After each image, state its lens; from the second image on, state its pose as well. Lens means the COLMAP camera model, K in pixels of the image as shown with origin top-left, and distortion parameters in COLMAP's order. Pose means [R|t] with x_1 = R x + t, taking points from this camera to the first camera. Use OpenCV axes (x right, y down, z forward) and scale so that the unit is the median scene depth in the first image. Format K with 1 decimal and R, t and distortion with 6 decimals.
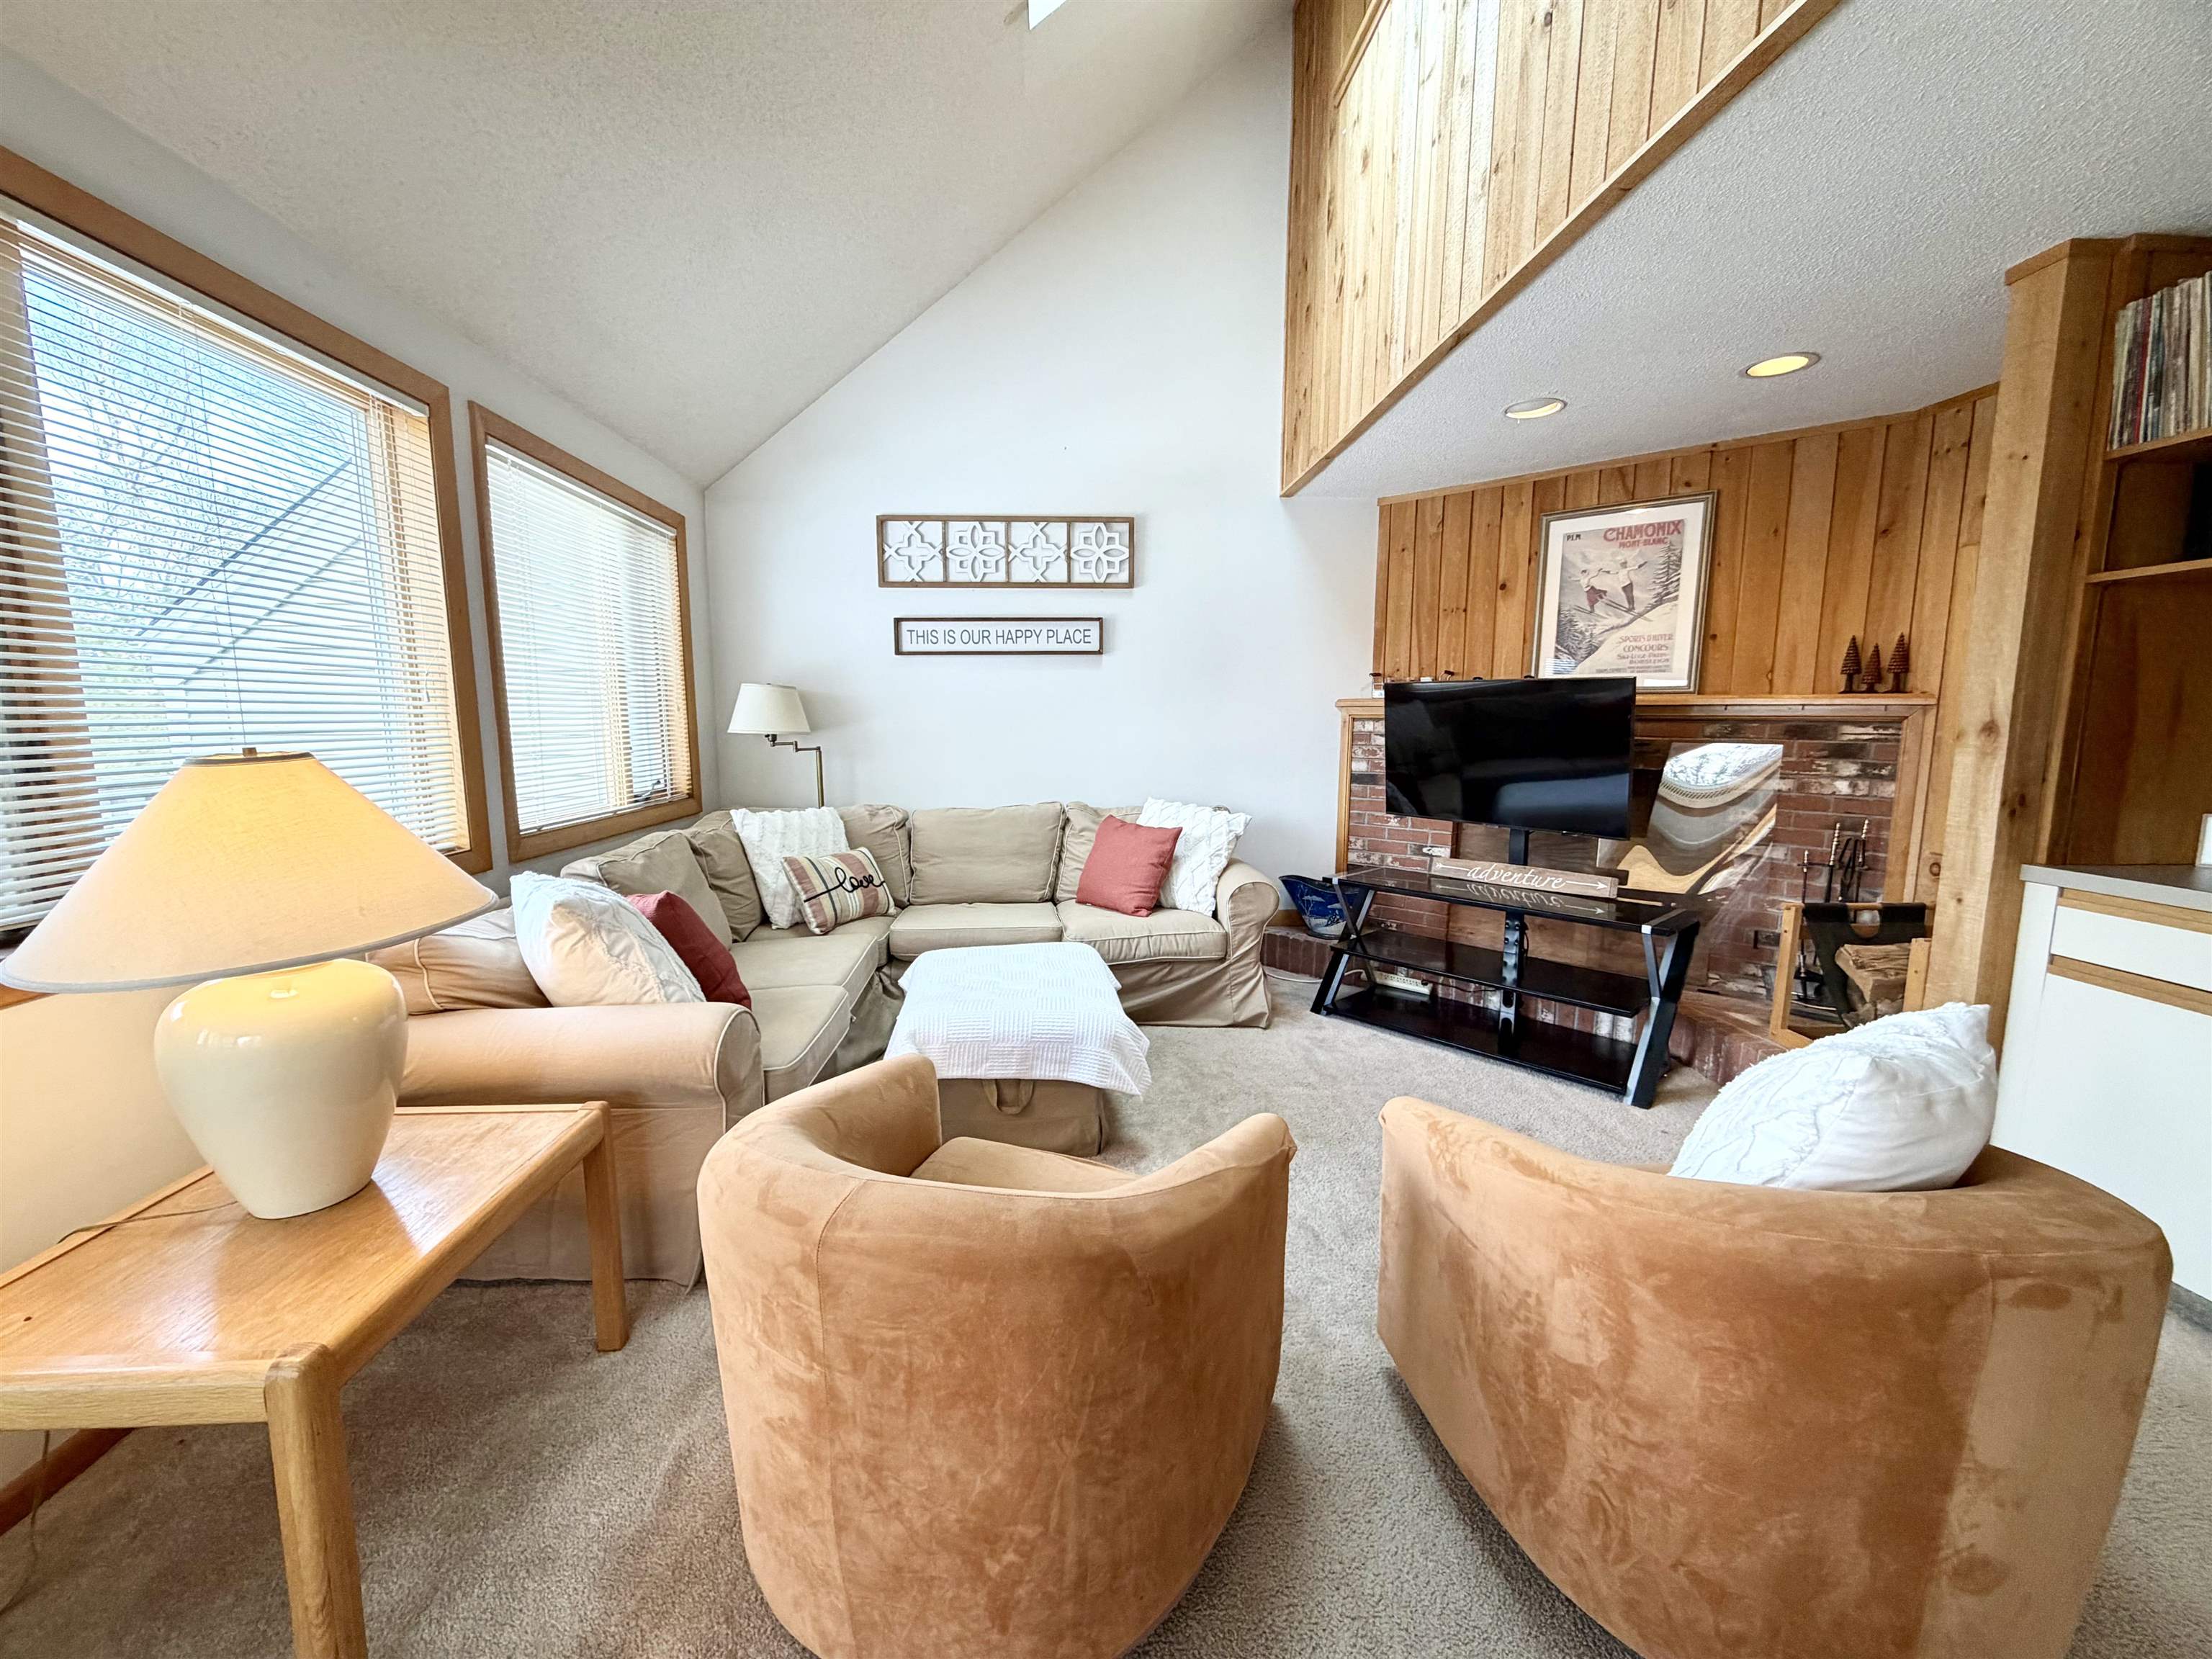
lens RADIAL K [[878.2, 0, 1101.1], [0, 878.2, 830.3], [0, 0, 1]] dist [-0.001058, 0.000275]
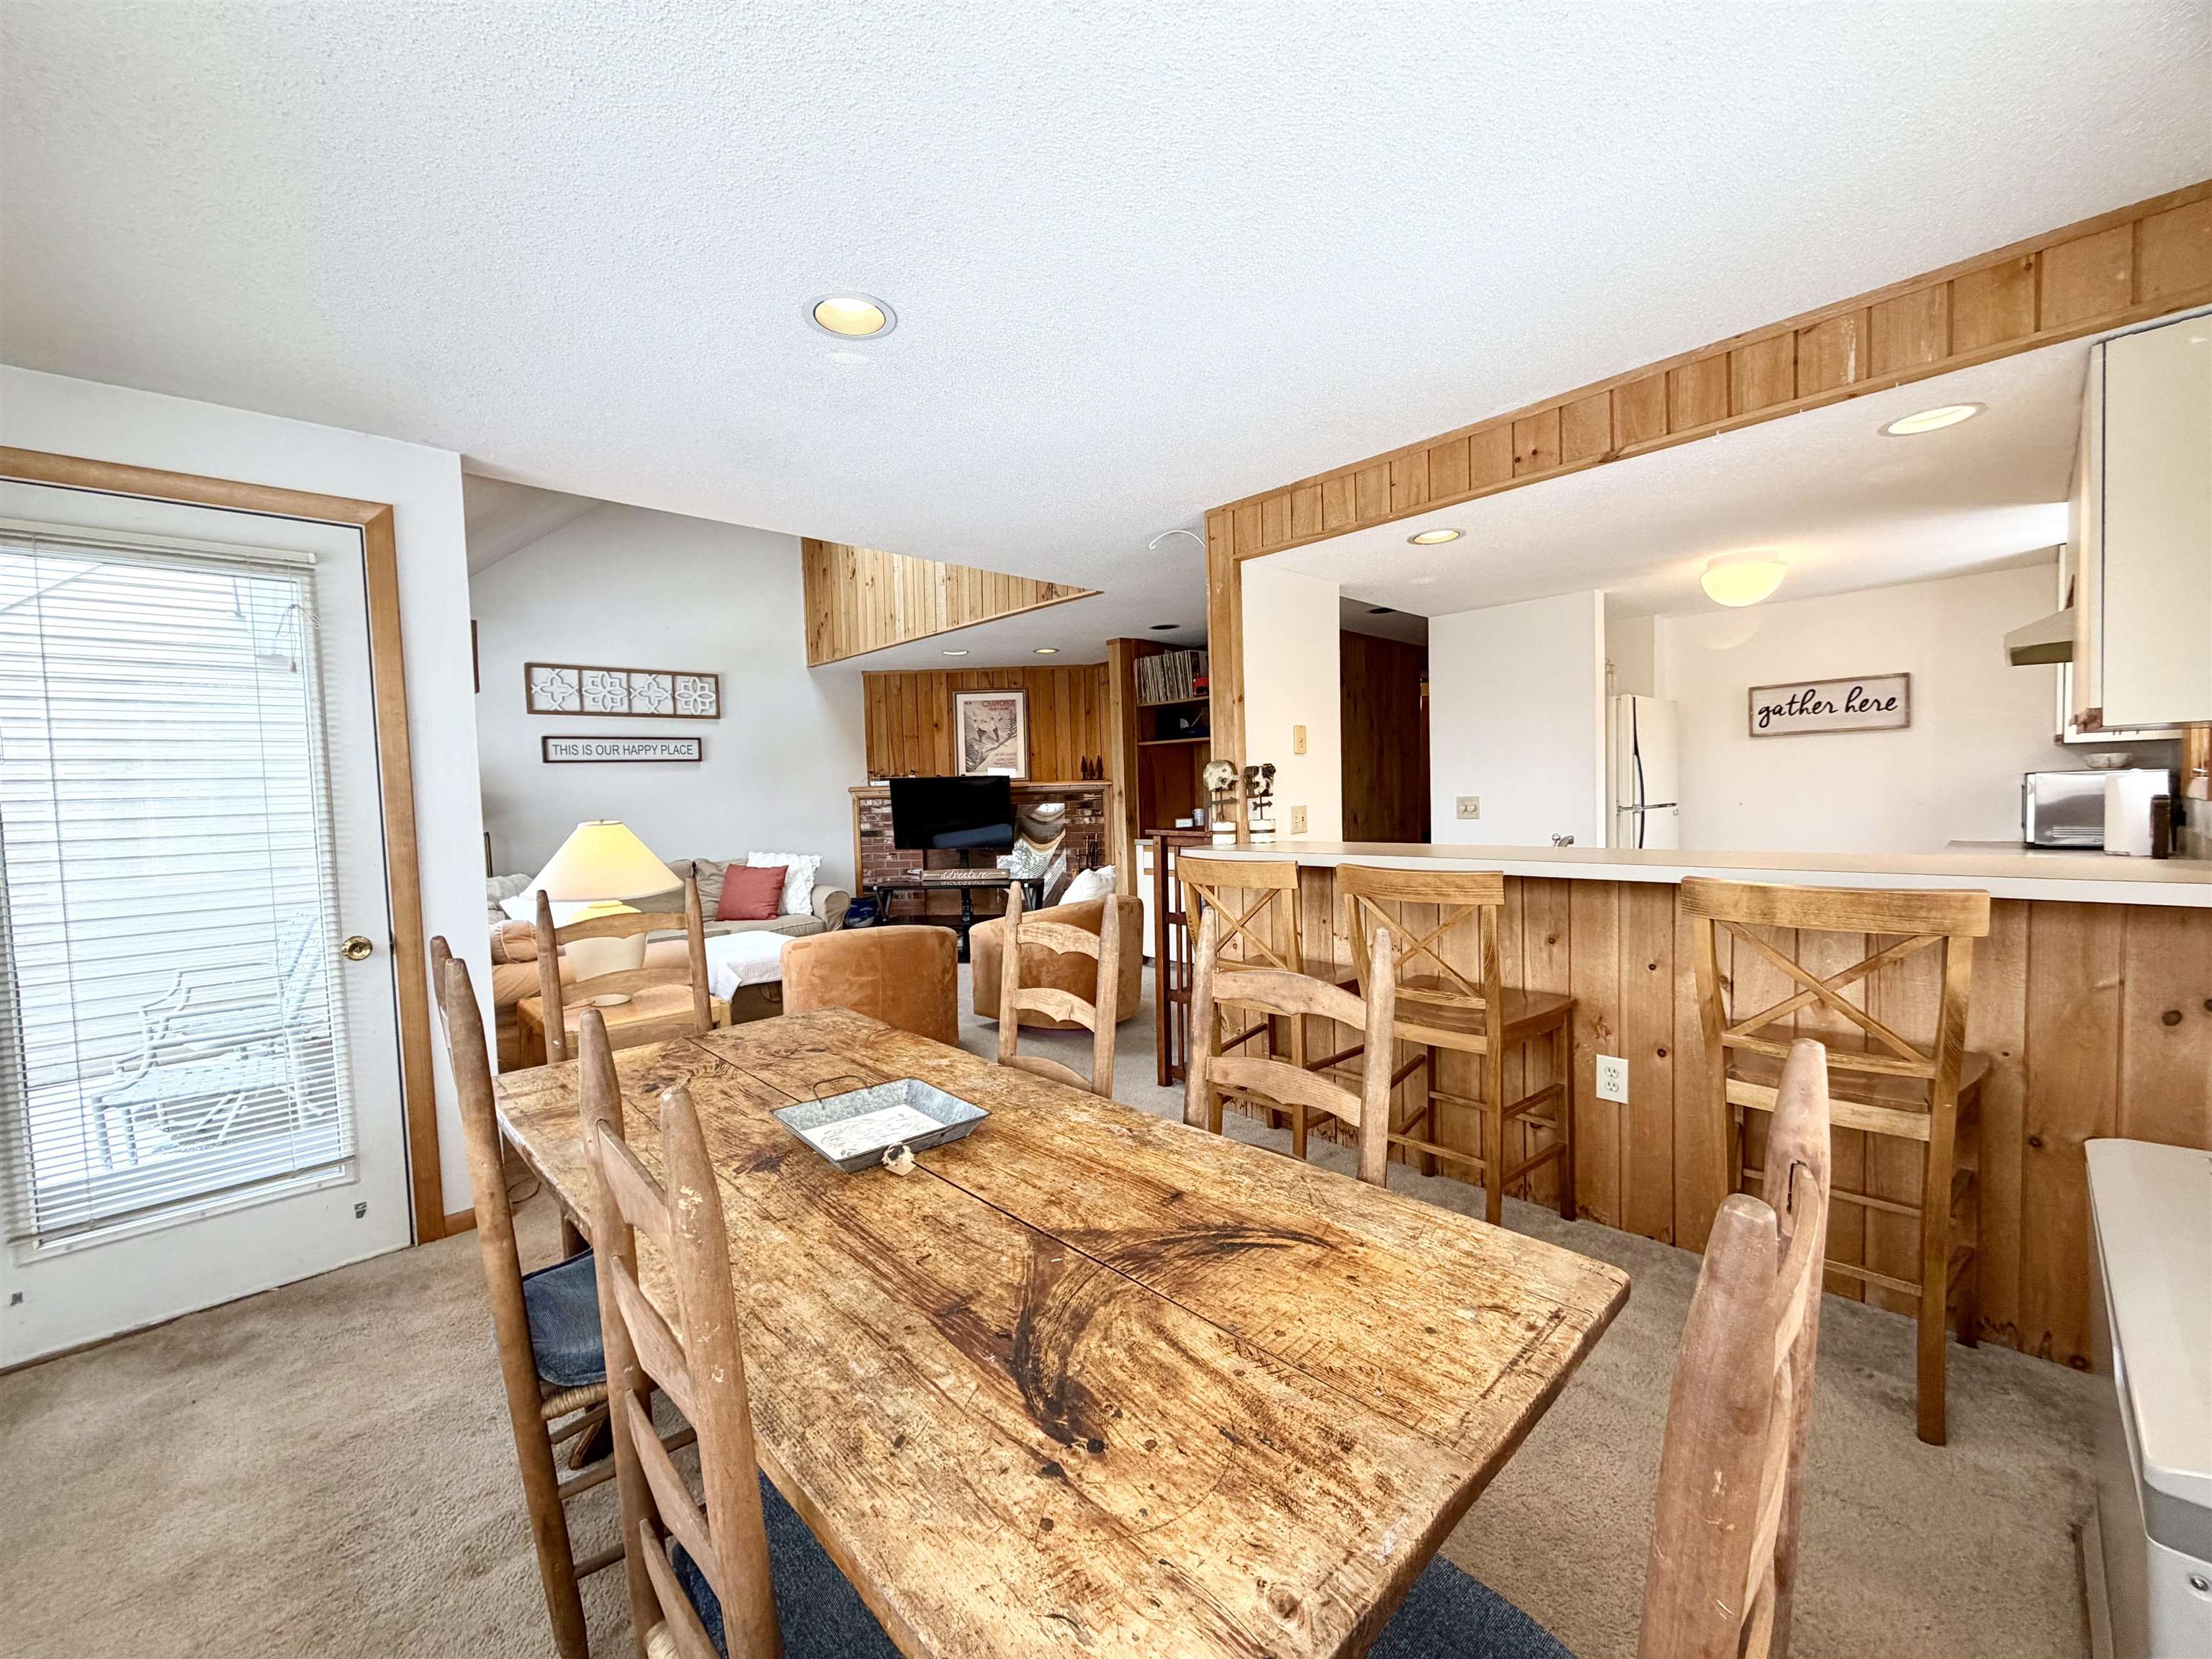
lens RADIAL K [[878.2, 0, 1099.0], [0, 878.2, 831.8], [0, 0, 1]] dist [-0.001058, 0.000275]
pose [[0.764907, -0.056701, 0.641641, -0.535990], [0.113709, 0.992361, -0.047861, 0.082683], [-0.634025, 0.109569, 0.765511, -0.684682]]
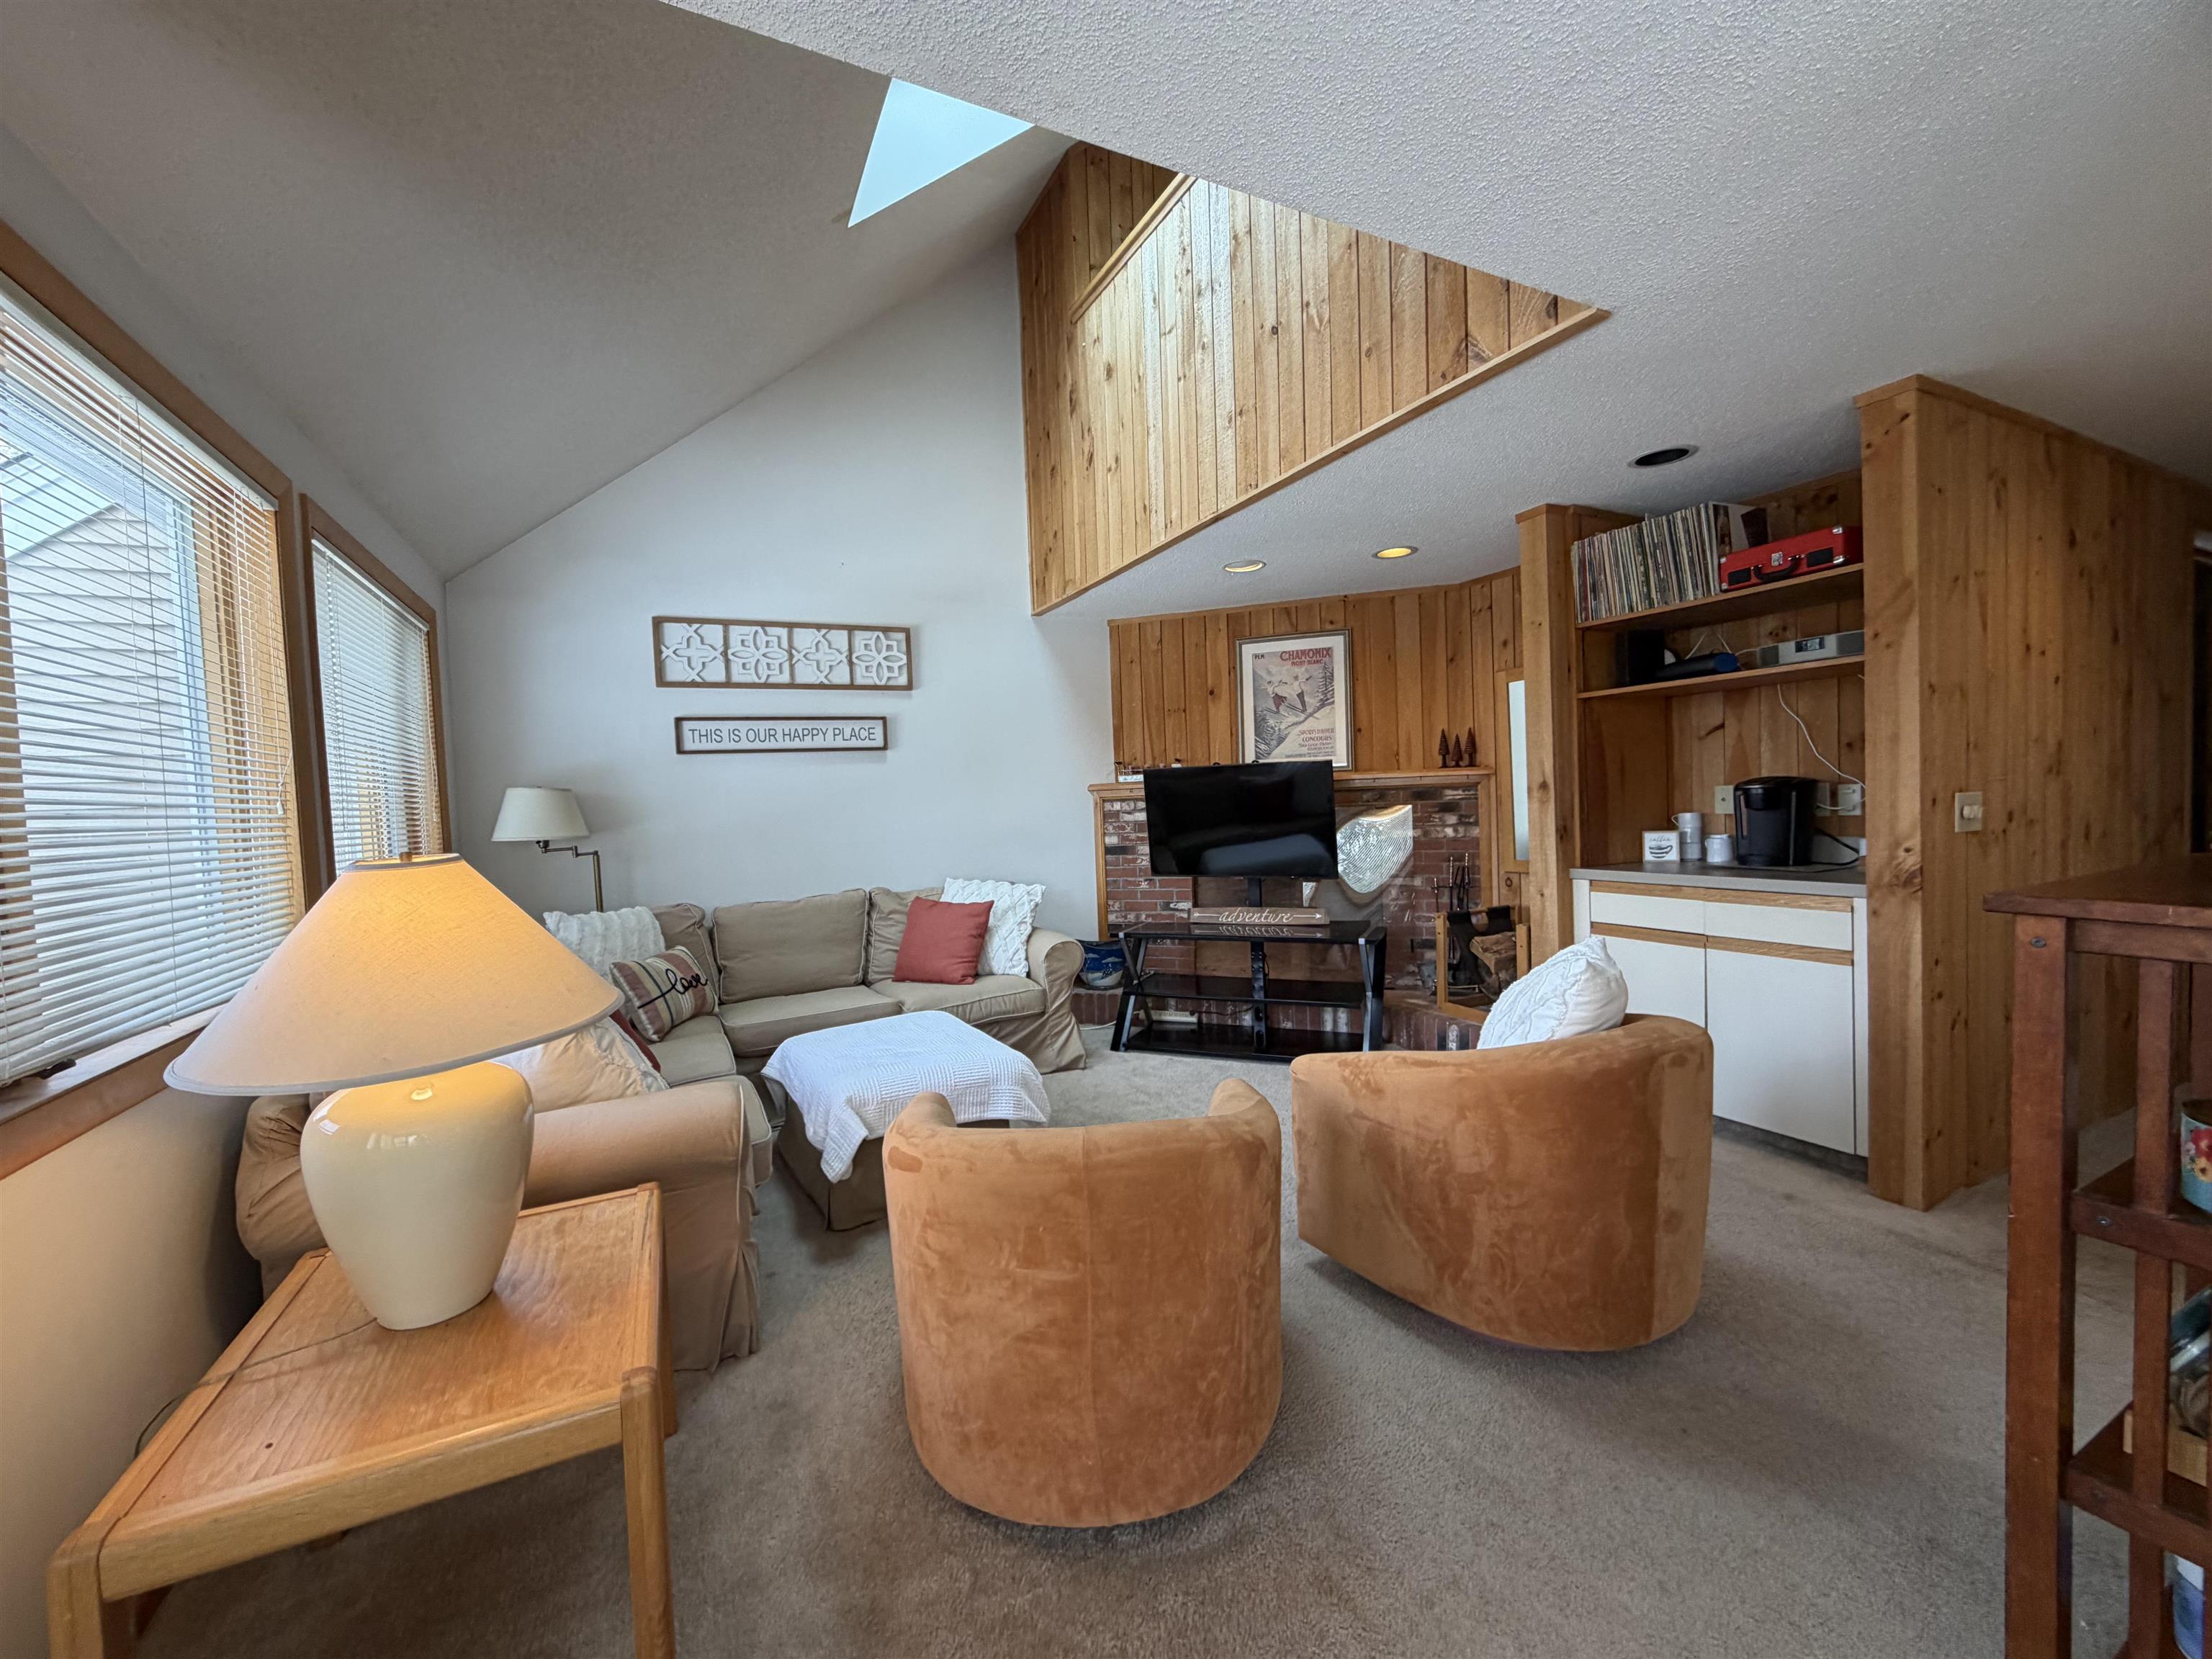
lens RADIAL K [[878.2, 0, 1101.2], [0, 878.2, 831.0], [0, 0, 1]] dist [-0.001058, 0.000275]
pose [[0.919245, -0.052336, 0.390191, -0.217519], [0.092022, 0.992233, -0.083705, 0.015408], [-0.382780, 0.112851, 0.916921, -0.094149]]
